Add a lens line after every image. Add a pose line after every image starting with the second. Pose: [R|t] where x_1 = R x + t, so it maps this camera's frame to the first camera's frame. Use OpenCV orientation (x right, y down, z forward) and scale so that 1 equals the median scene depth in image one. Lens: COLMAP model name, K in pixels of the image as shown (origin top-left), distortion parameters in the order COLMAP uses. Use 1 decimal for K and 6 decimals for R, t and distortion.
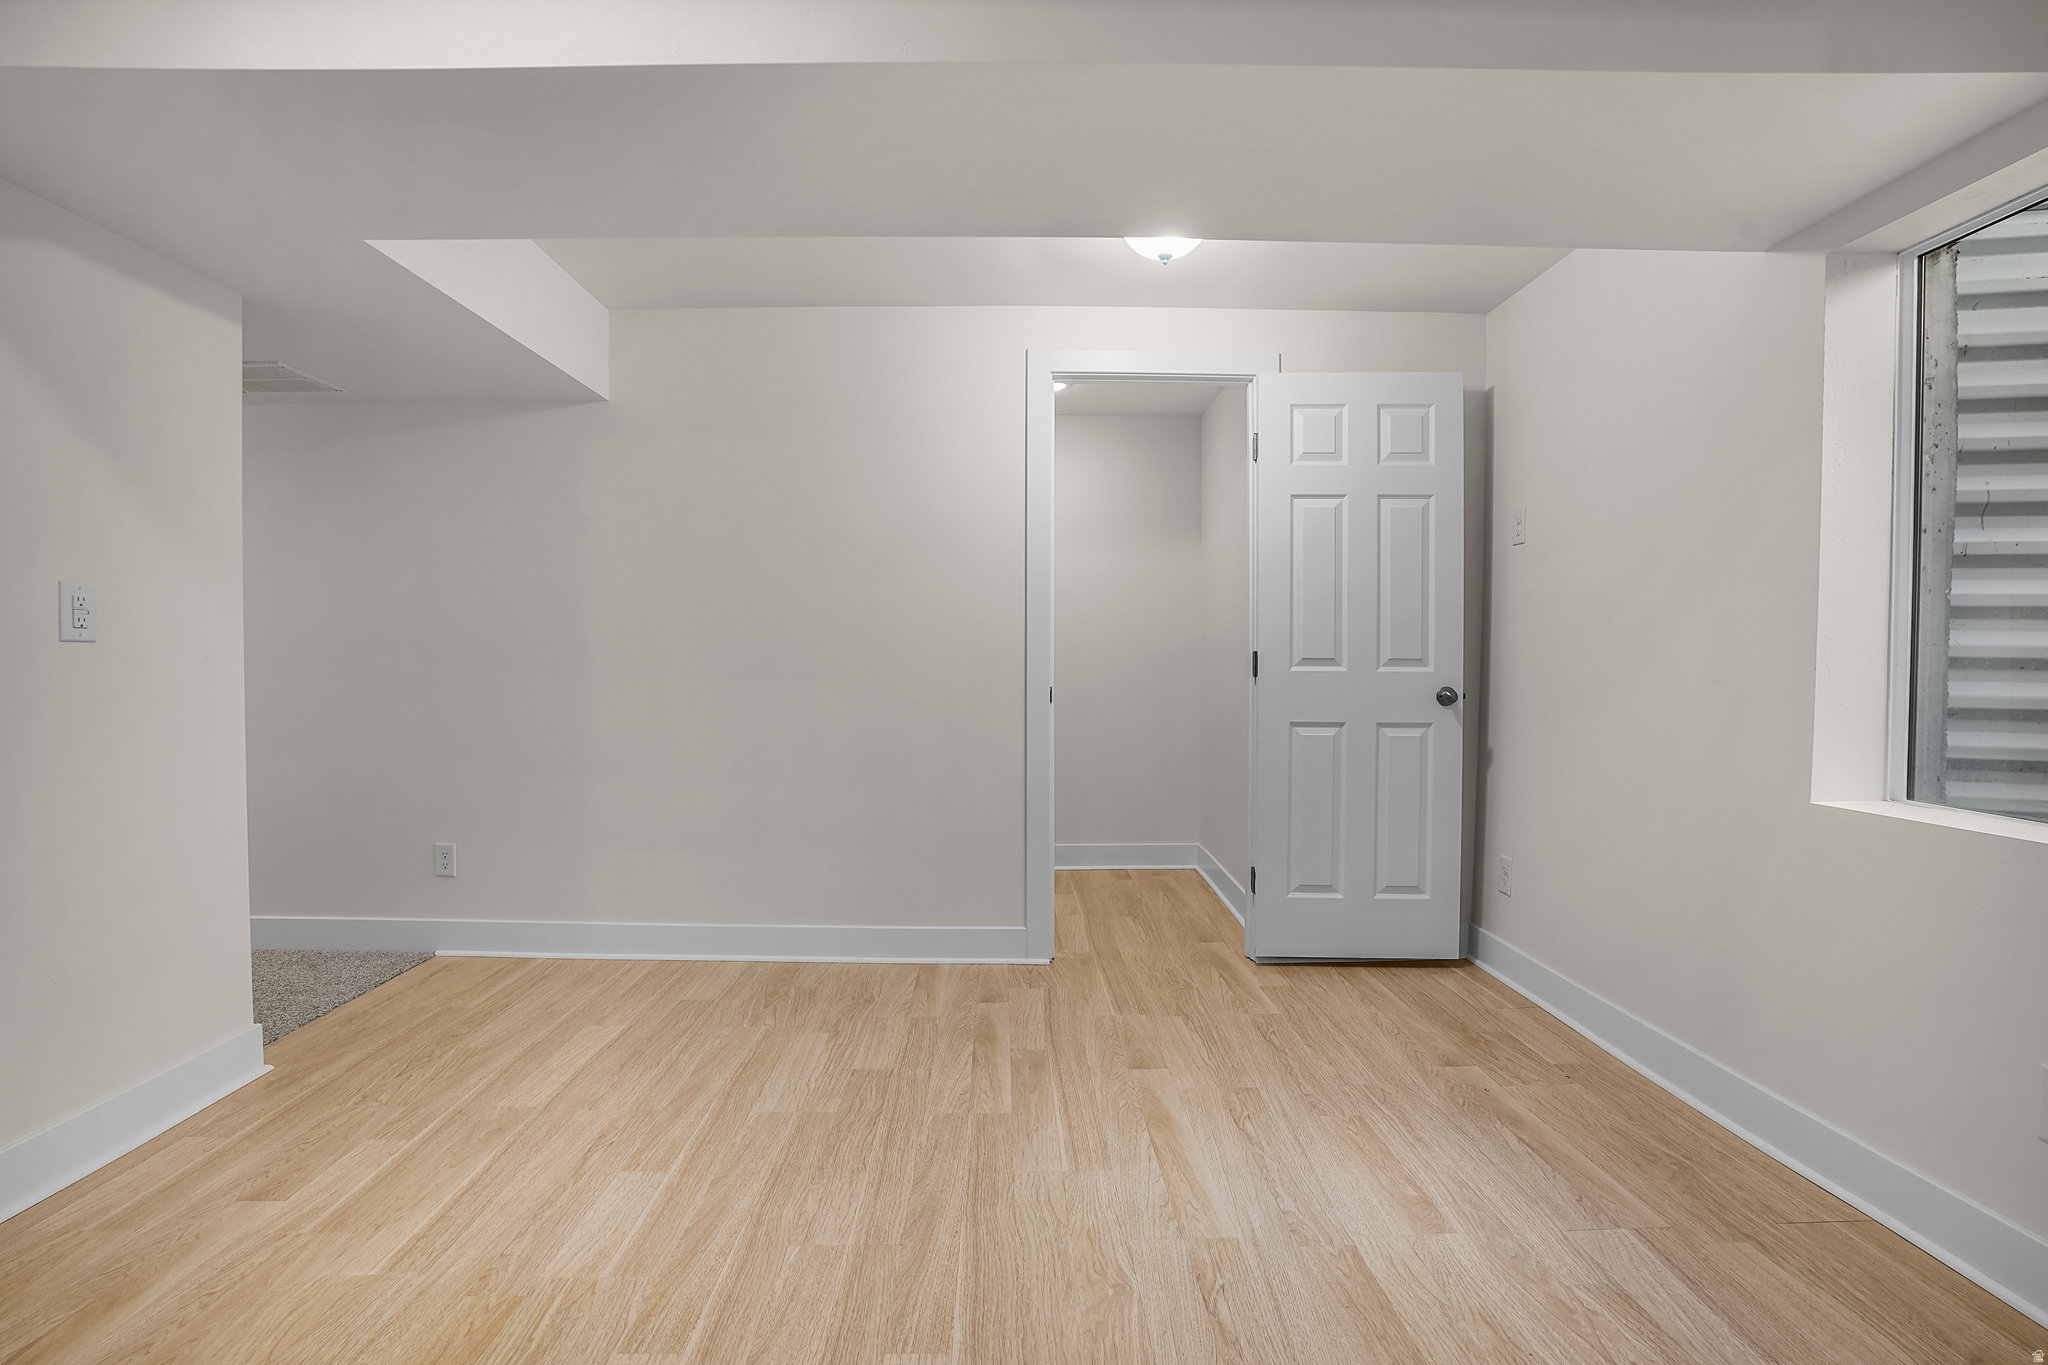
lens RADIAL K [[1030.4, 0, 1026.7], [0, 1030.4, 691.5], [0, 0, 1]] dist [-0.024730, 0.006036]
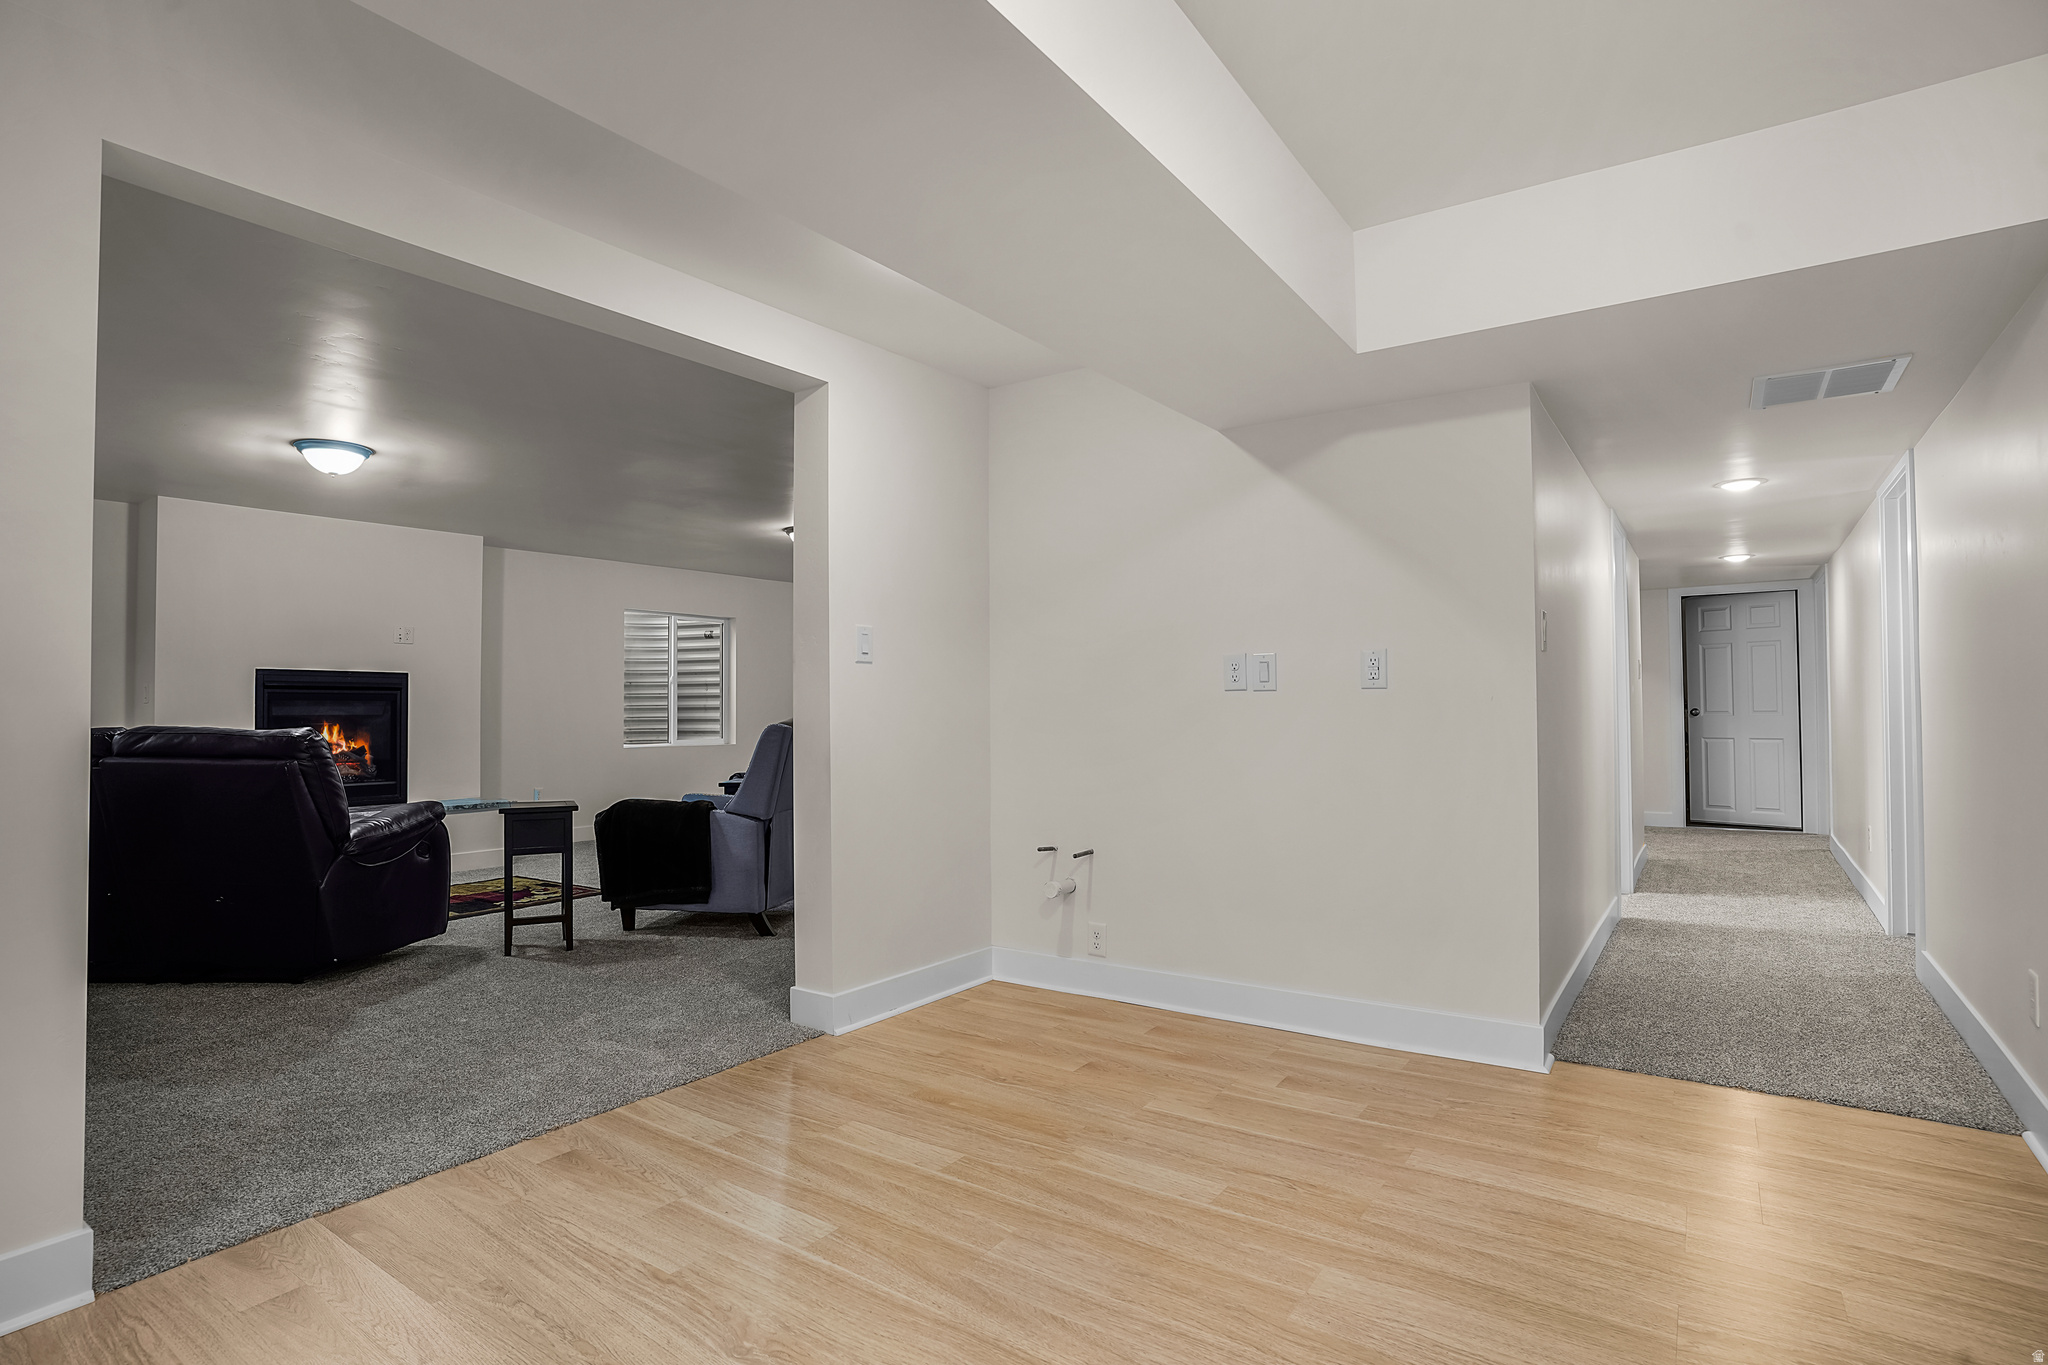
lens RADIAL K [[1030.4, 0, 1017.0], [0, 1030.4, 683.5], [0, 0, 1]] dist [-0.024730, 0.006036]
pose [[-0.590284, -0.012474, -0.807099, 0.557258], [-0.015840, 0.999867, -0.003869, -0.039469], [0.807040, 0.010501, -0.590403, 1.359932]]
